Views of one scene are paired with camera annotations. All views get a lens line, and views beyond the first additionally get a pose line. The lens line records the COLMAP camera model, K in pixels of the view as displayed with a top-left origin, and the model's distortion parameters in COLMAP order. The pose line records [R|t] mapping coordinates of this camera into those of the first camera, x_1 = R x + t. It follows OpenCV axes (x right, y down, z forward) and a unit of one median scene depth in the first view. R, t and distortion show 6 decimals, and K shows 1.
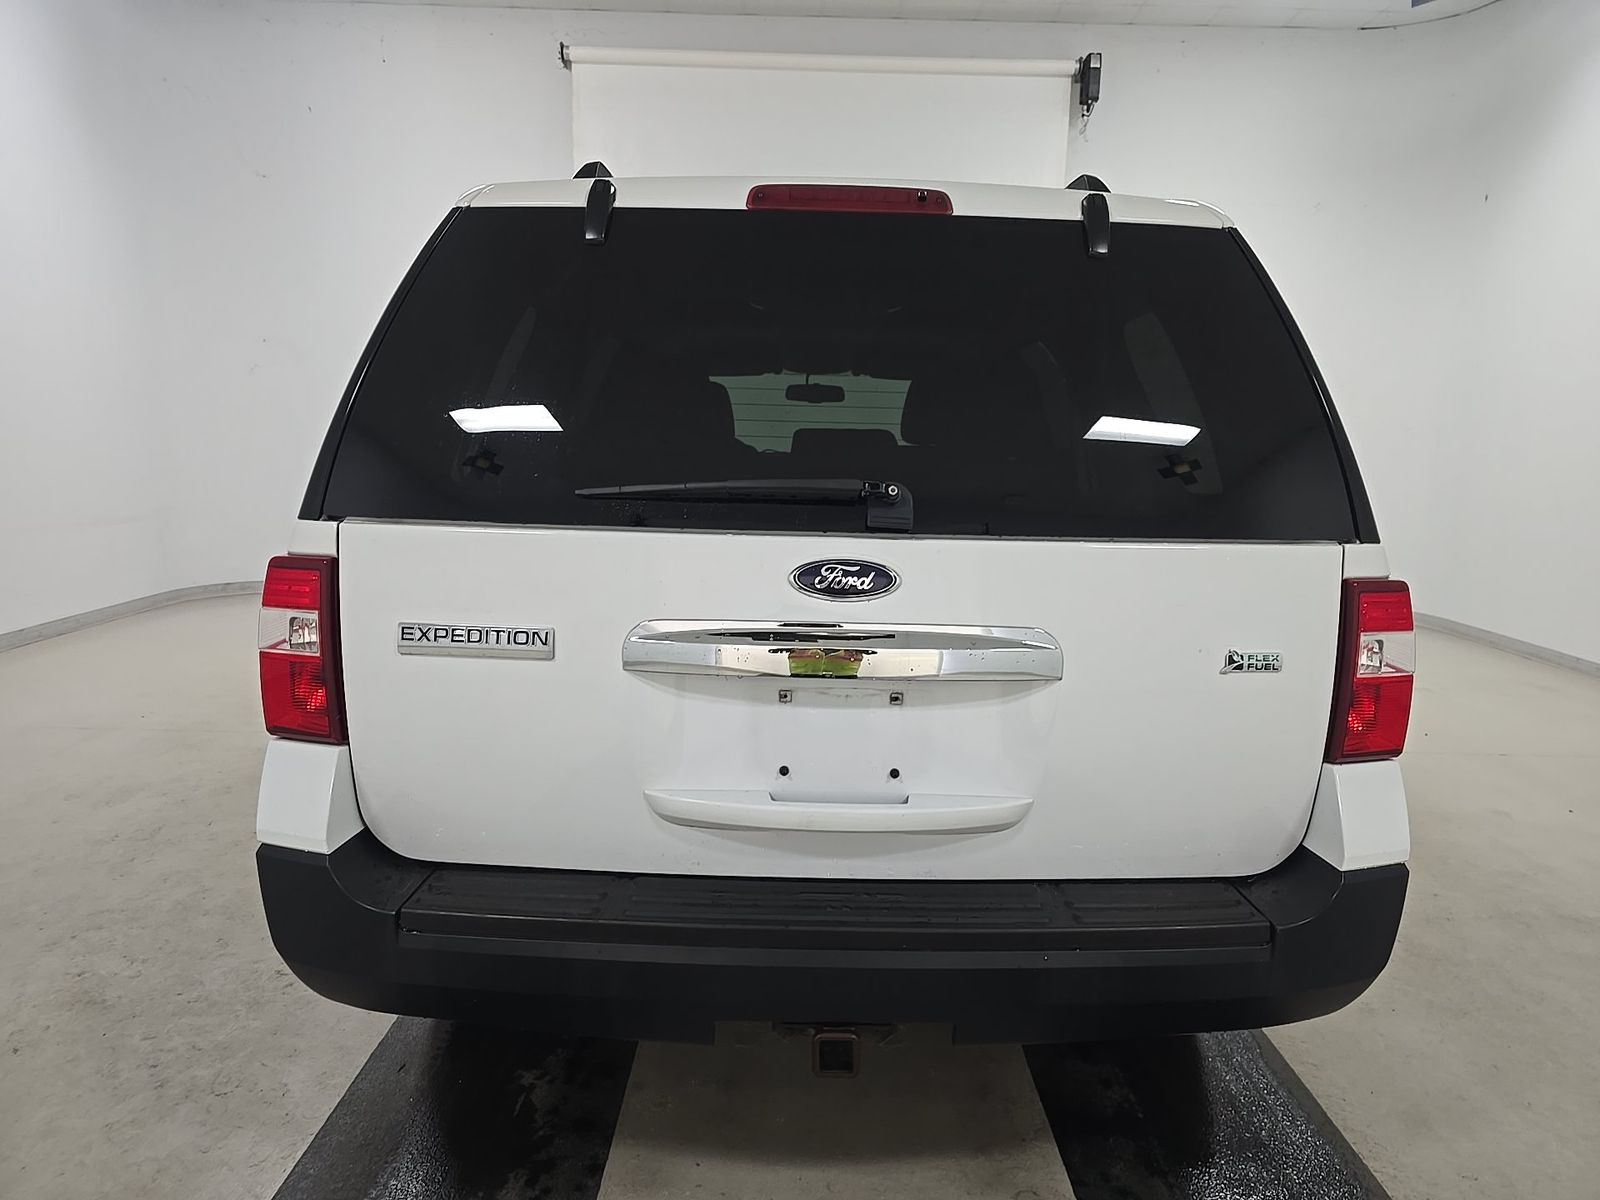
lens RADIAL K [[1081.2, 0, 800.0], [0, 1081.2, 600.0], [0, 0, 1]] dist [0.043819, -0.034497]
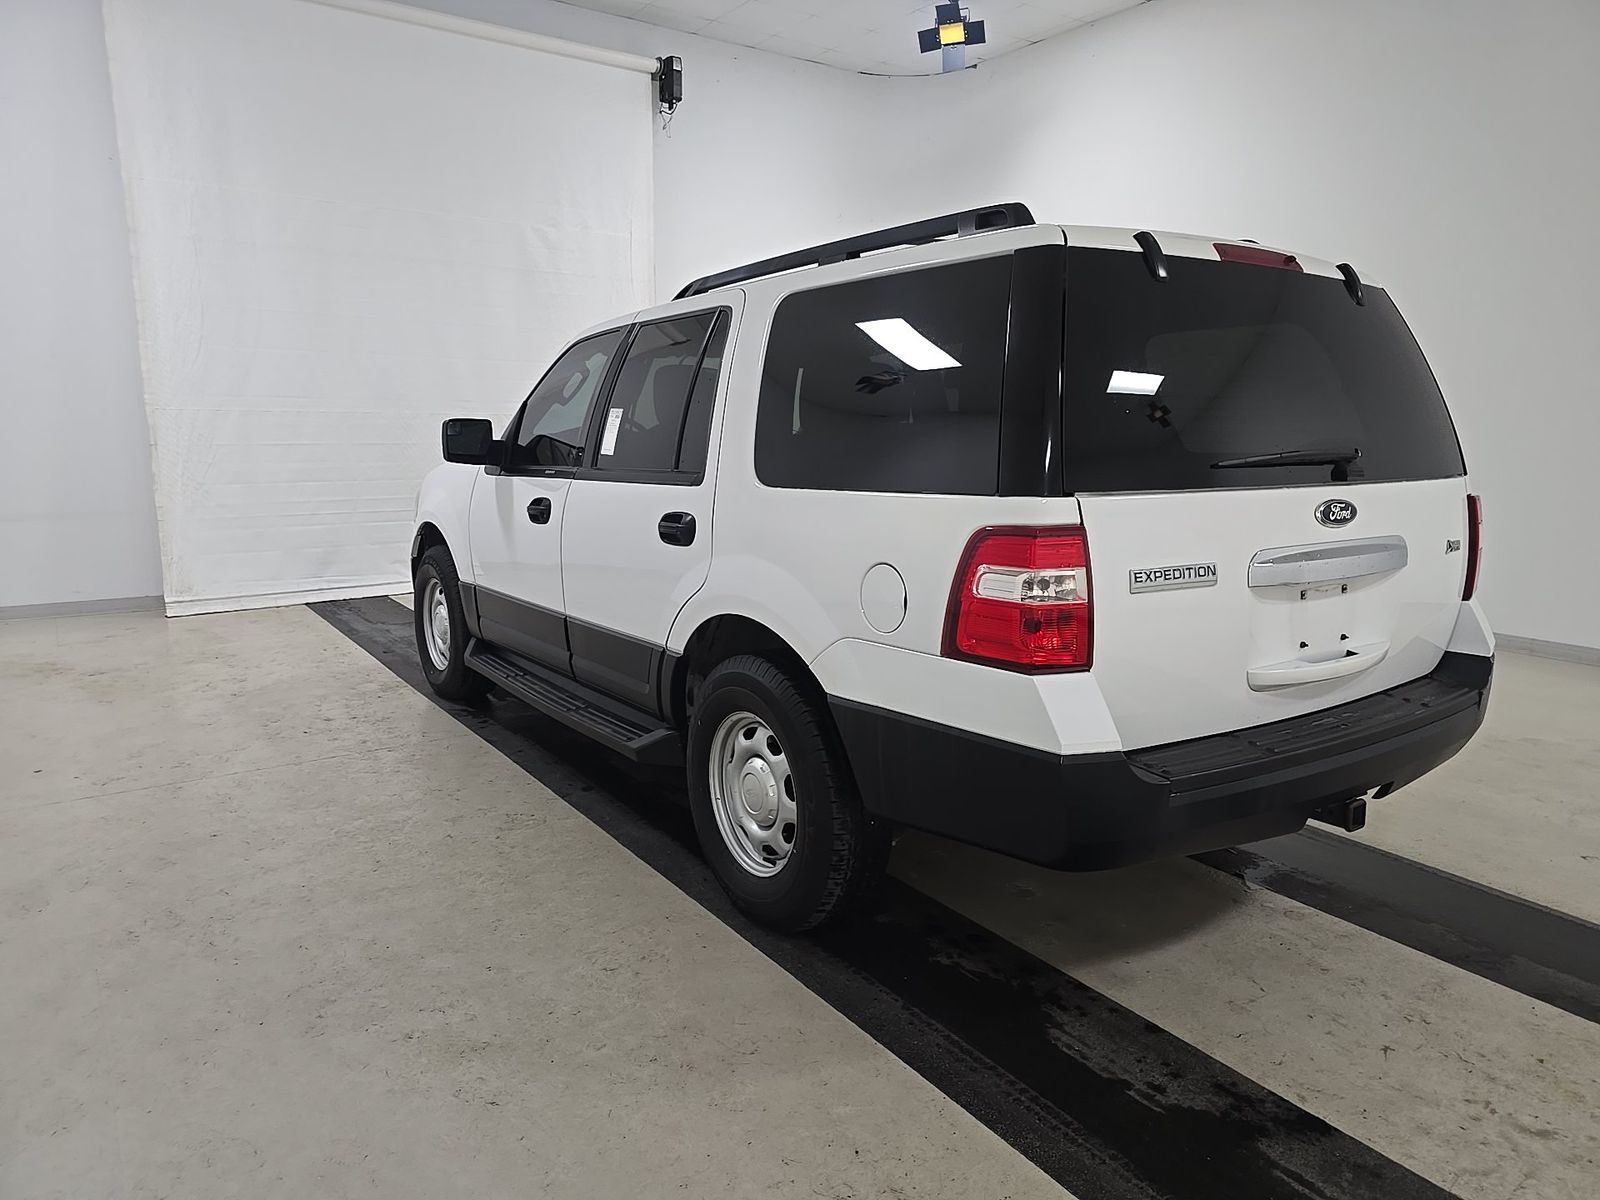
lens RADIAL K [[1066.3, 0, 826.5], [0, 1066.3, 606.8], [0, 0, 1]] dist [0.044155, -0.033595]
pose [[0.822185, -0.113219, 0.557847, -1.284206], [0.093265, 0.993570, 0.064193, -0.047790], [-0.561528, -0.000751, 0.827458, 0.128869]]
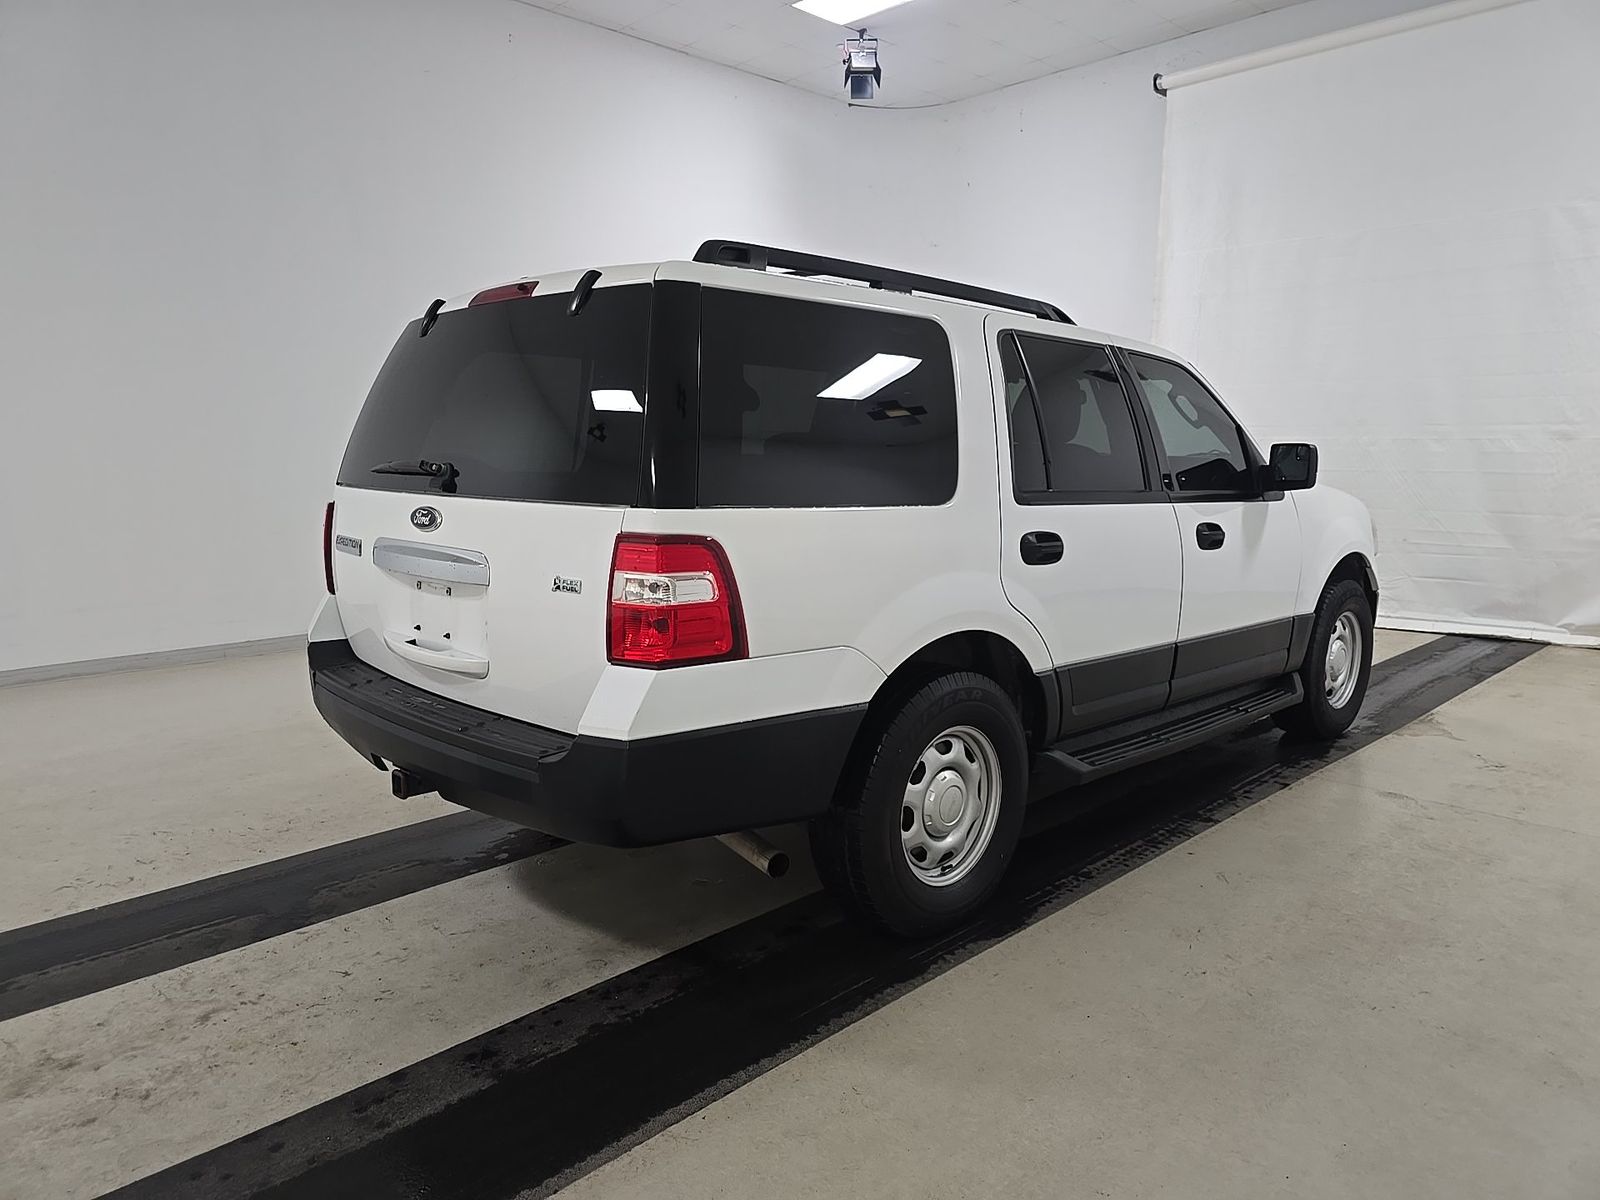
lens RADIAL K [[1068.3, 0, 800.0], [0, 1068.3, 600.0], [0, 0, 1]] dist [0.038891, -0.028647]
pose [[0.691291, 0.082071, -0.717901, 1.553180], [-0.090488, 0.995540, 0.026676, 0.009257], [0.716888, 0.046521, 0.695634, 0.208900]]
